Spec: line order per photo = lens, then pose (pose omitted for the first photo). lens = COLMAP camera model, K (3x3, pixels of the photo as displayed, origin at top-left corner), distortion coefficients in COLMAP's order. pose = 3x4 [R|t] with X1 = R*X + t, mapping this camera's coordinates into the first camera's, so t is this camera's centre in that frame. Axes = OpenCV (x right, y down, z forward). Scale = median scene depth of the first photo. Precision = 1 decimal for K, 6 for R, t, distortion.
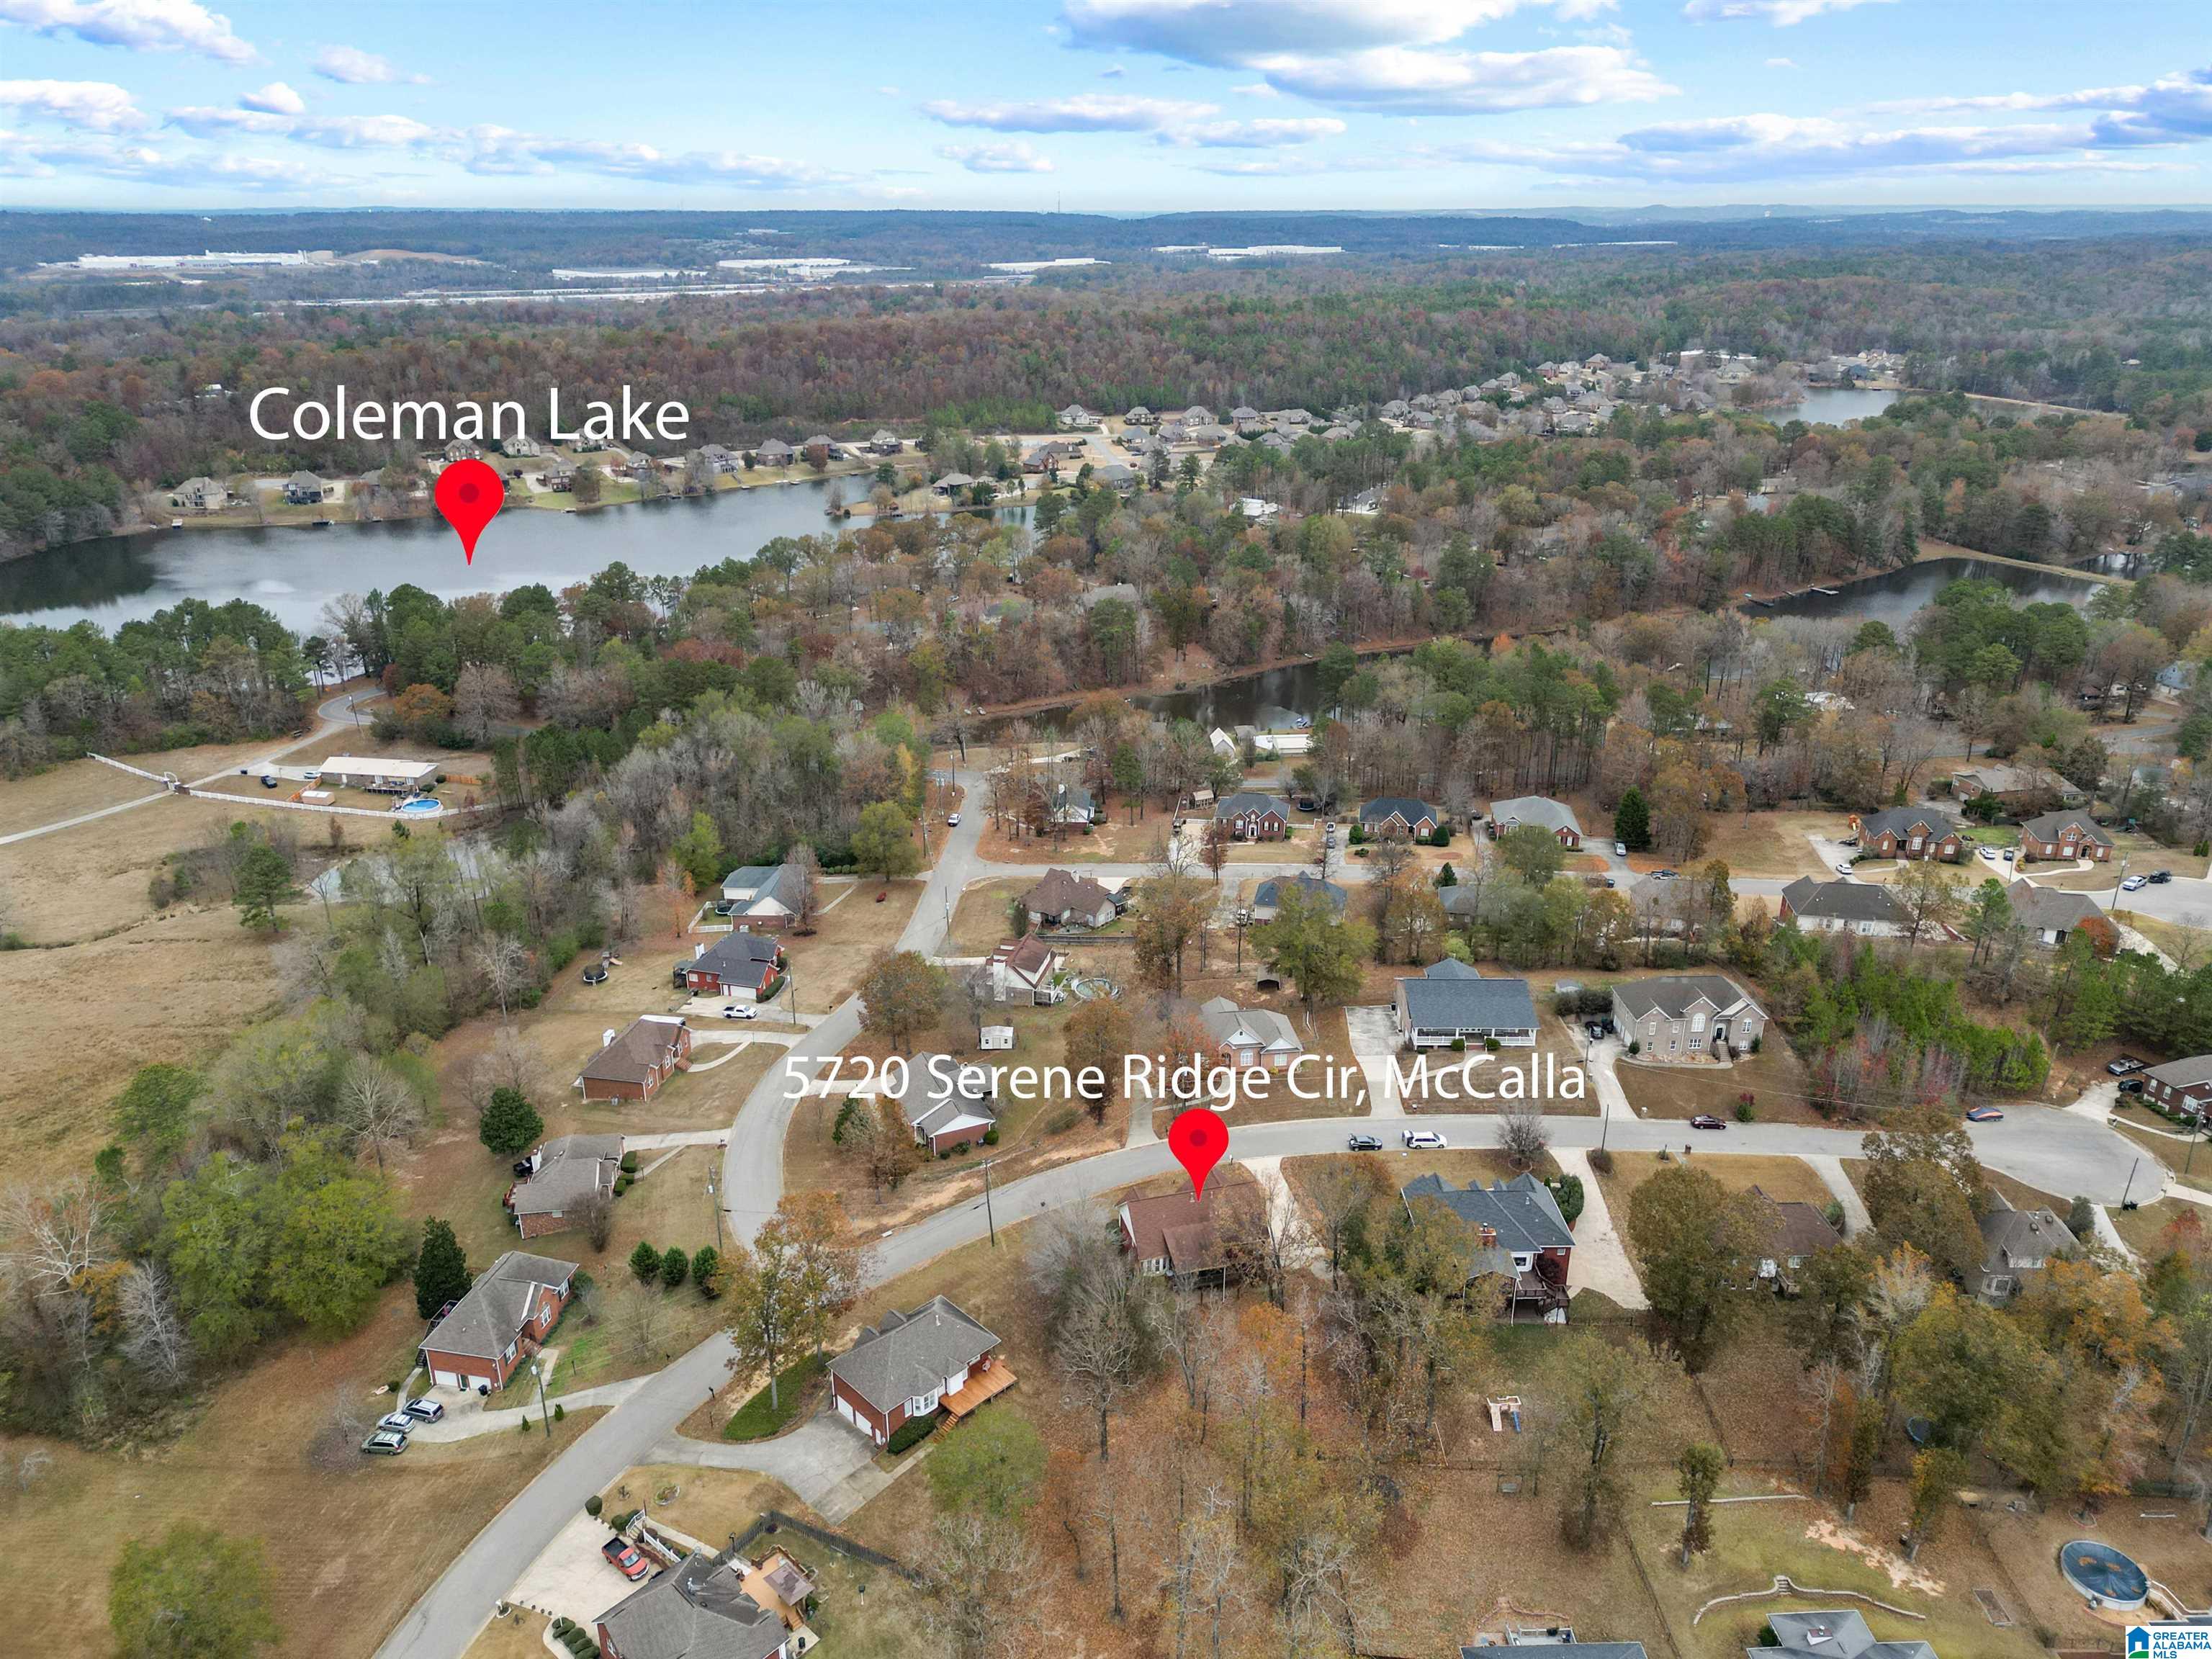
lens RADIAL K [[1528.6, 0, 1108.8], [0, 1528.6, 858.8], [0, 0, 1]] dist [0.070952, -0.063553]
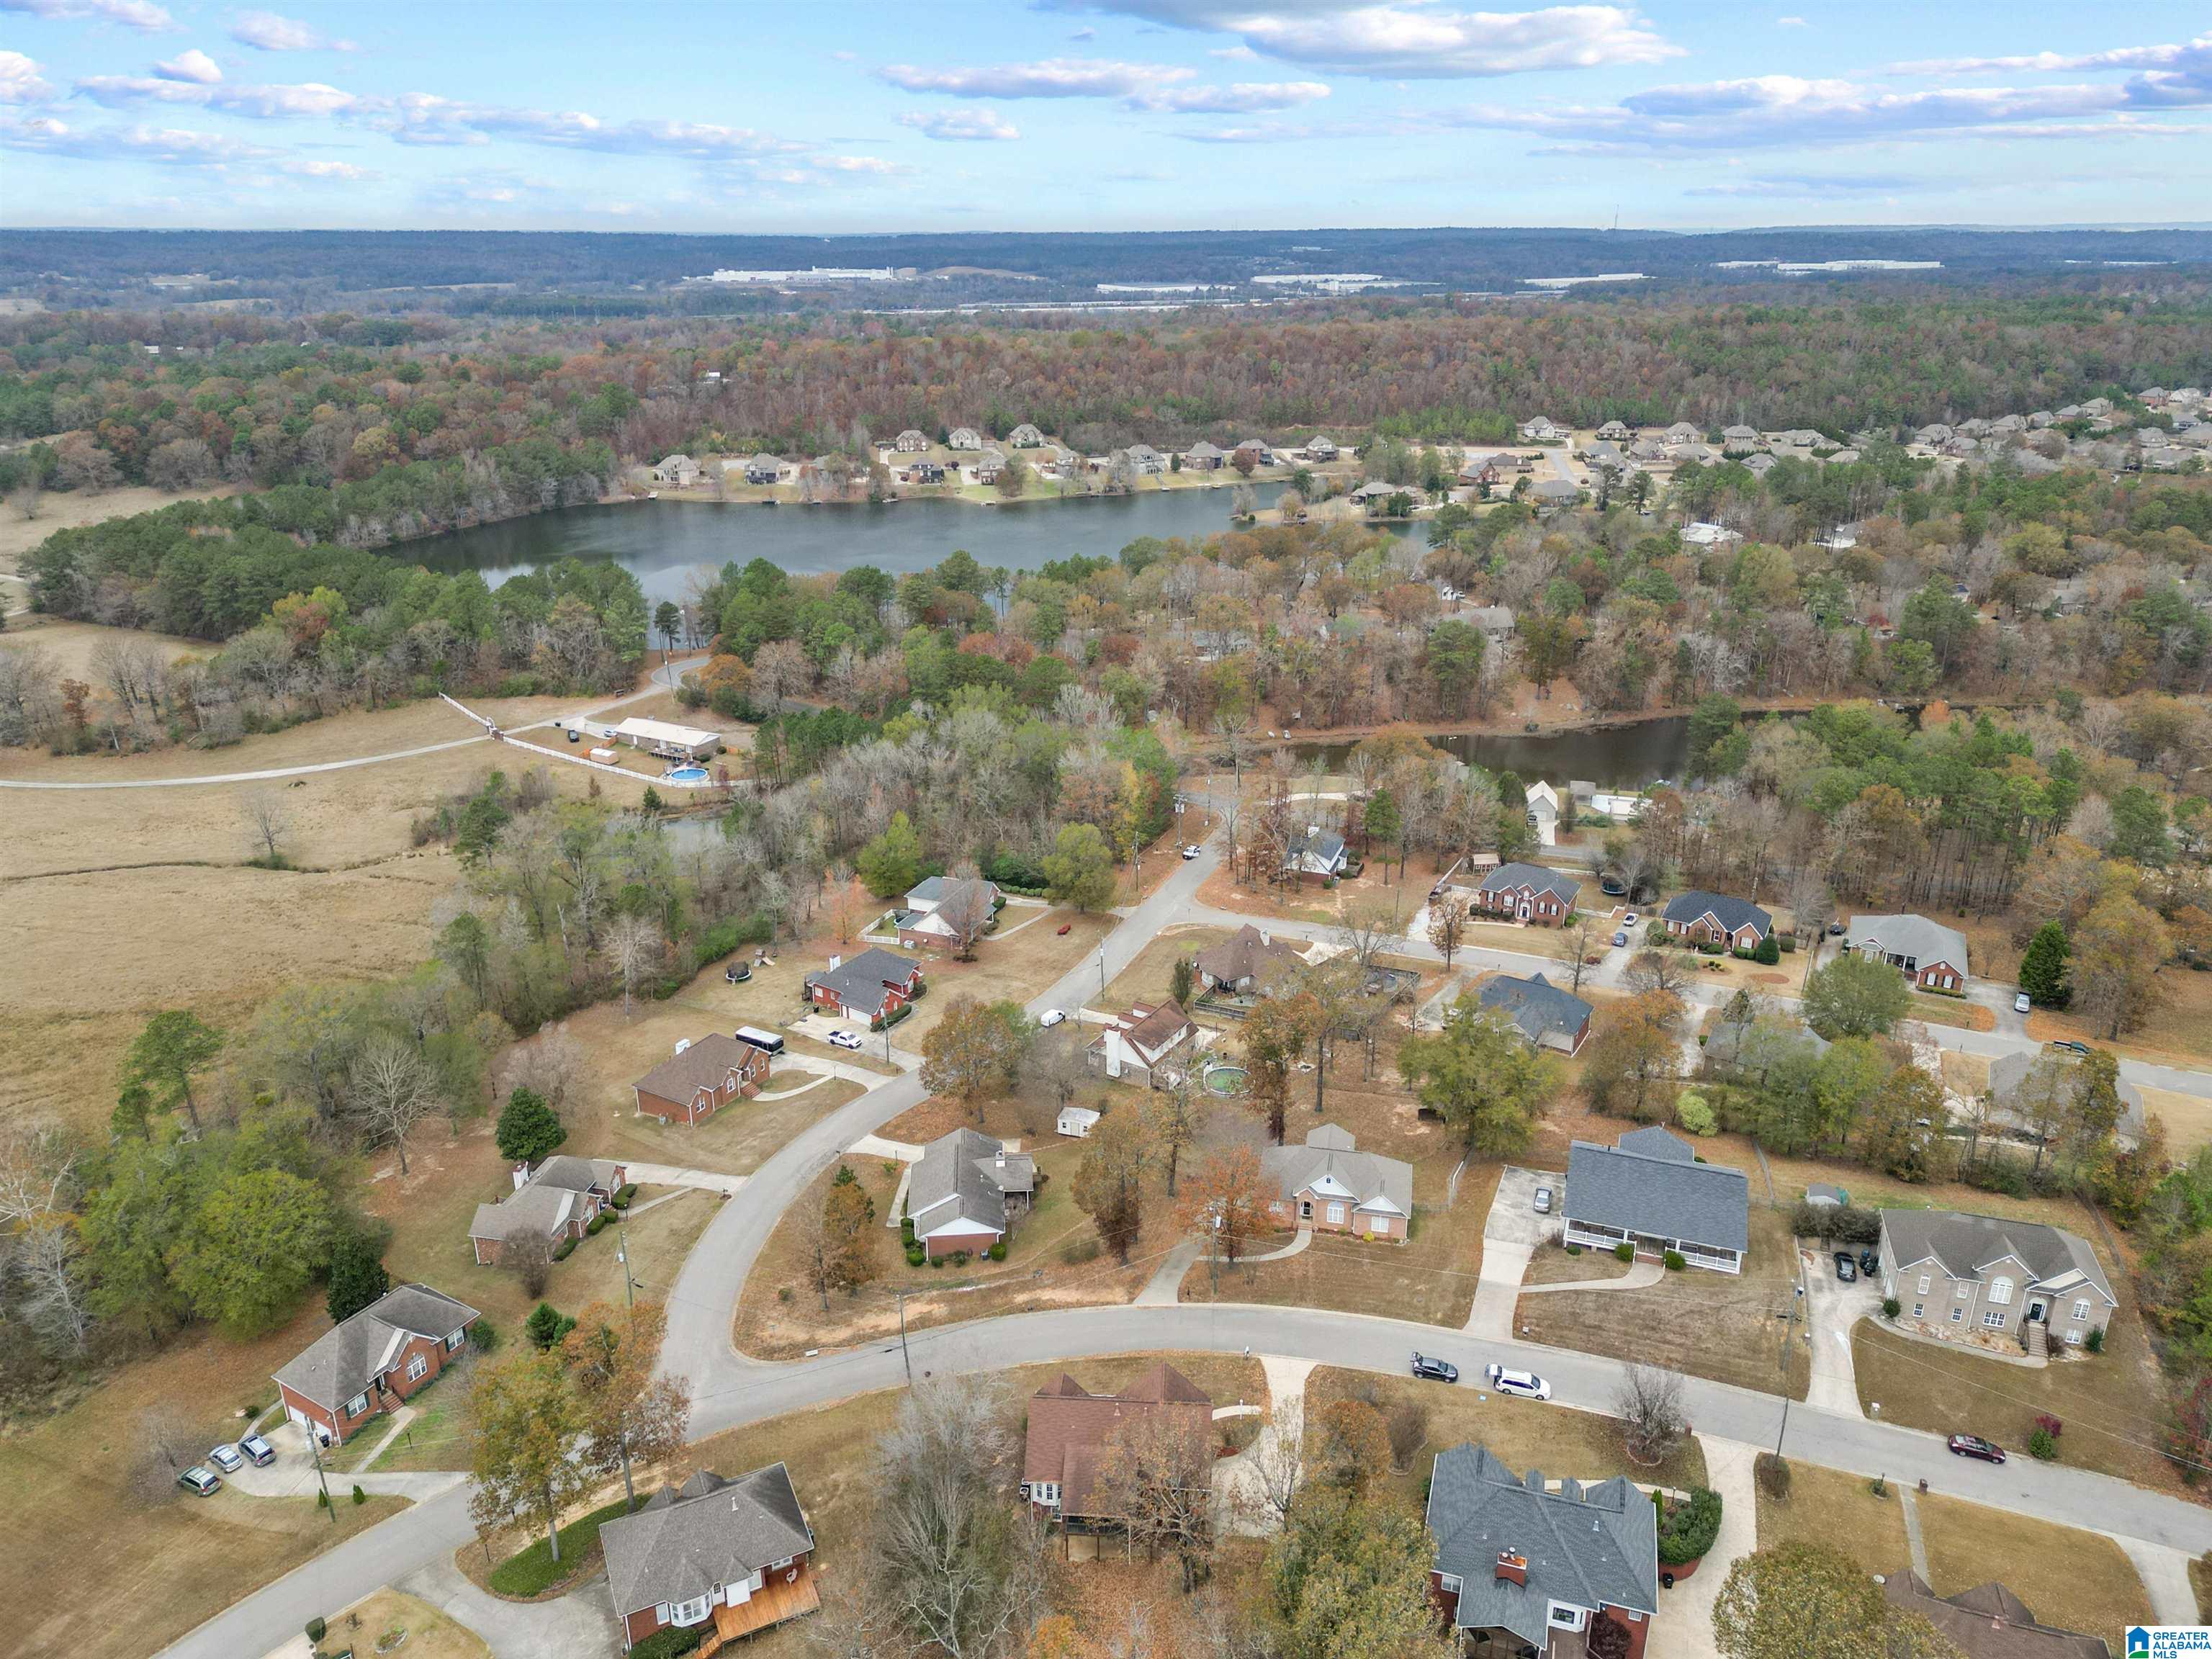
lens RADIAL K [[1541.7, 0, 1106.0], [0, 1541.7, 829.5], [0, 0, 1]] dist [0.061170, -0.052120]
pose [[0.945665, 0.116544, -0.303538, 0.078981], [-0.125421, 0.992055, -0.009844, -0.015475], [0.299979, 0.047379, 0.952768, 0.087614]]
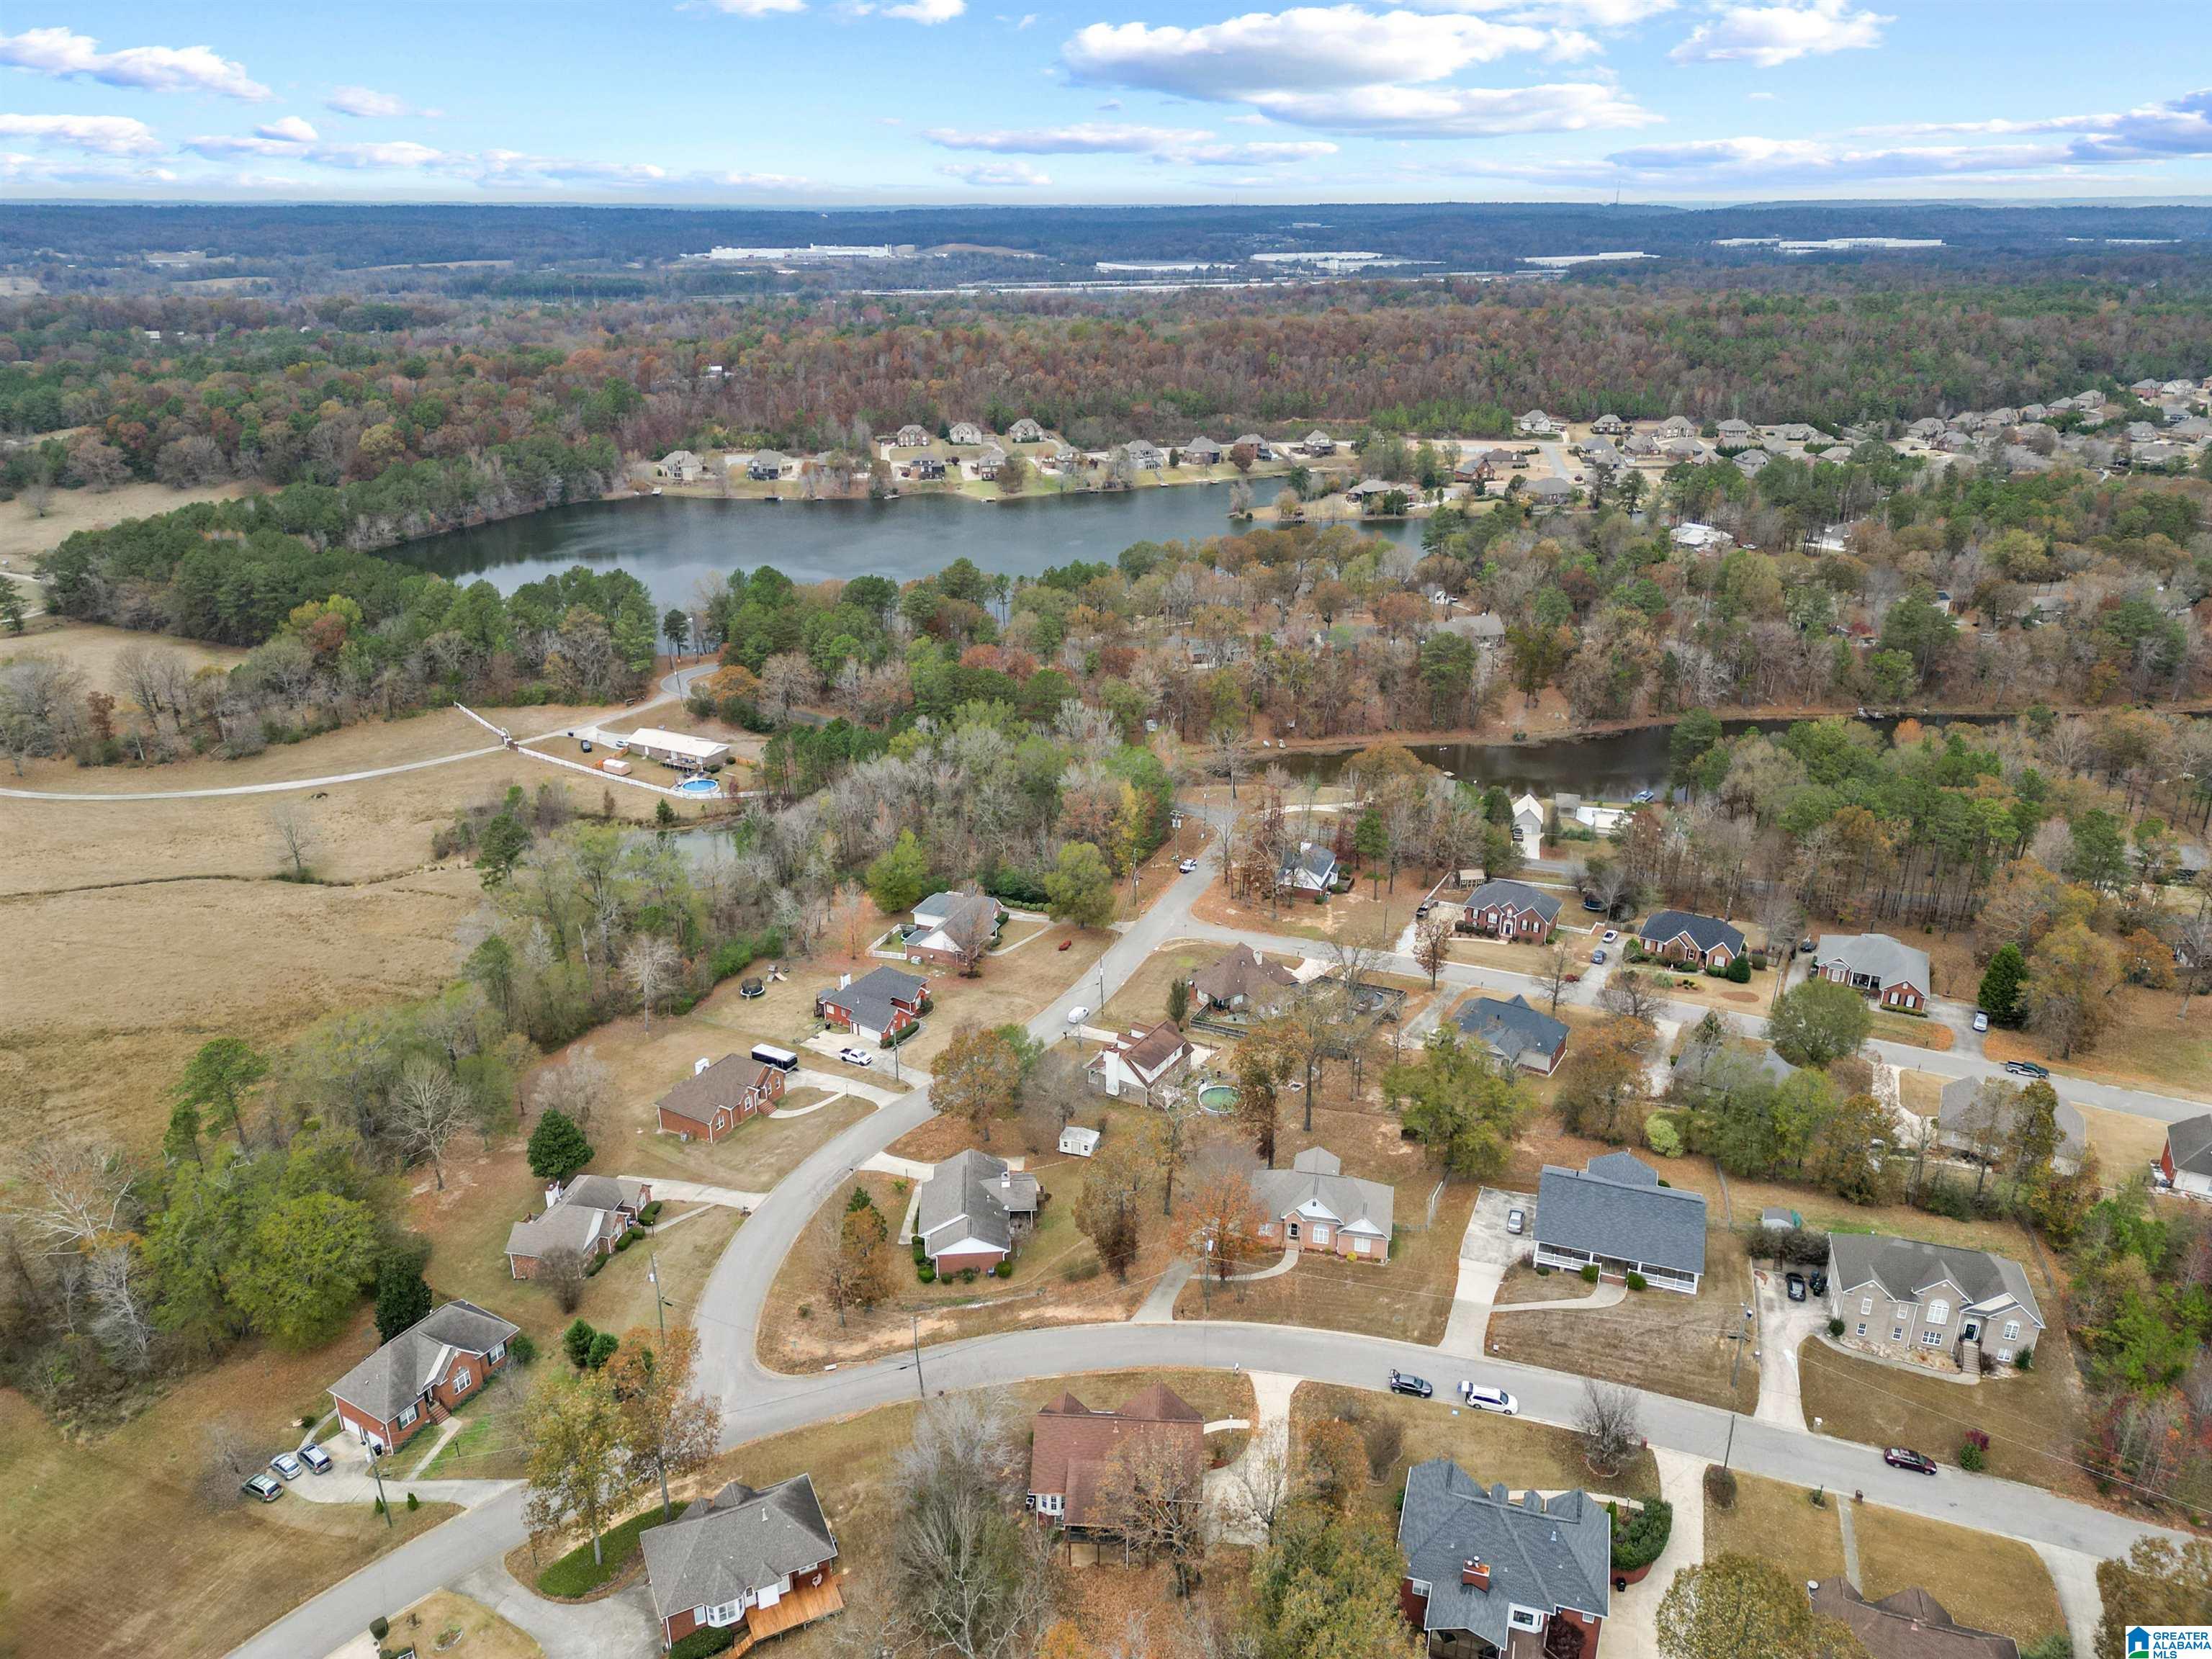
lens RADIAL K [[1541.7, 0, 1106.0], [0, 1541.7, 829.5], [0, 0, 1]] dist [0.061170, -0.052120]
pose [[0.945845, 0.121498, -0.301024, 0.082930], [-0.125936, 0.992027, 0.004696, -0.029702], [0.299195, 0.033468, 0.953605, 0.068553]]
